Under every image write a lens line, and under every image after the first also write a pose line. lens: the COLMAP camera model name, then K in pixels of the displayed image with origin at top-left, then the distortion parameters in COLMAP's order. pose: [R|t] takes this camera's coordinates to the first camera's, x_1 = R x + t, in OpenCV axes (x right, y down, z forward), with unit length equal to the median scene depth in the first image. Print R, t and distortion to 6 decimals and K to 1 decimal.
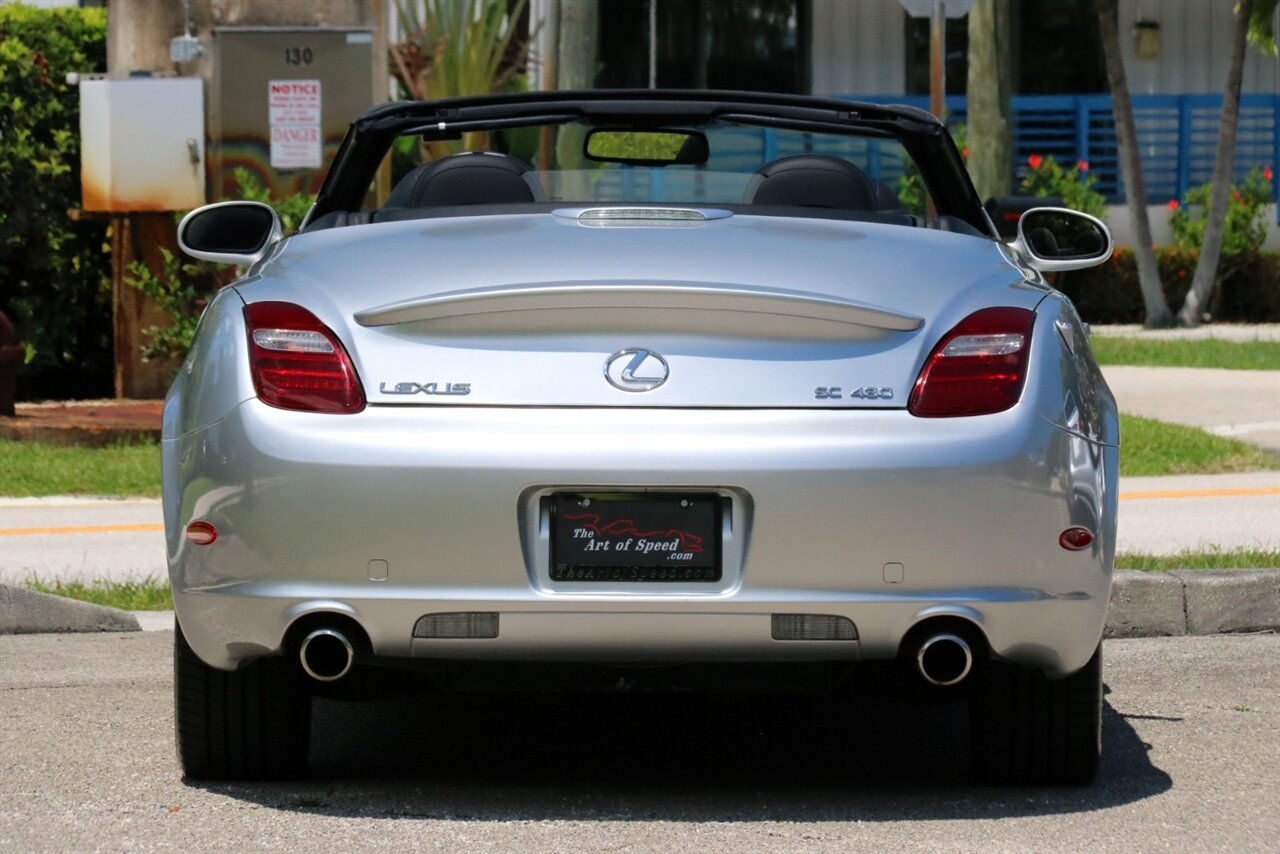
lens RADIAL K [[8817.7, 0, 639.3], [0, 8817.7, 420.4], [0, 0, 1]] dist [0.544133, 0.000000]
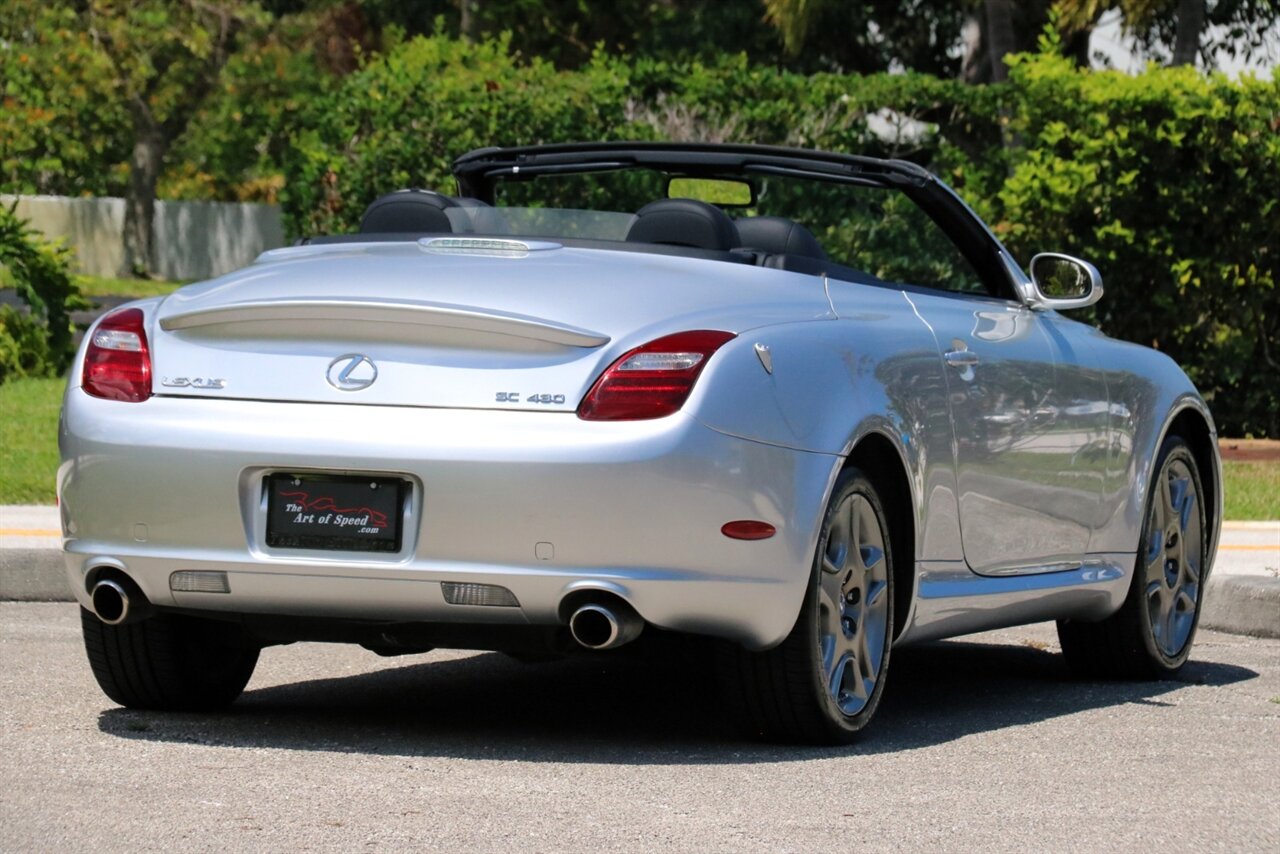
lens RADIAL K [[8817.7, 0, 640.5], [0, 8817.7, 425.6], [0, 0, 1]] dist [0.544133, 0.000000]
pose [[0.941231, 0.031982, -0.336245, 0.433115], [-0.034435, 0.999406, -0.001331, 0.001649], [0.336003, 0.012831, 0.941773, -0.104544]]
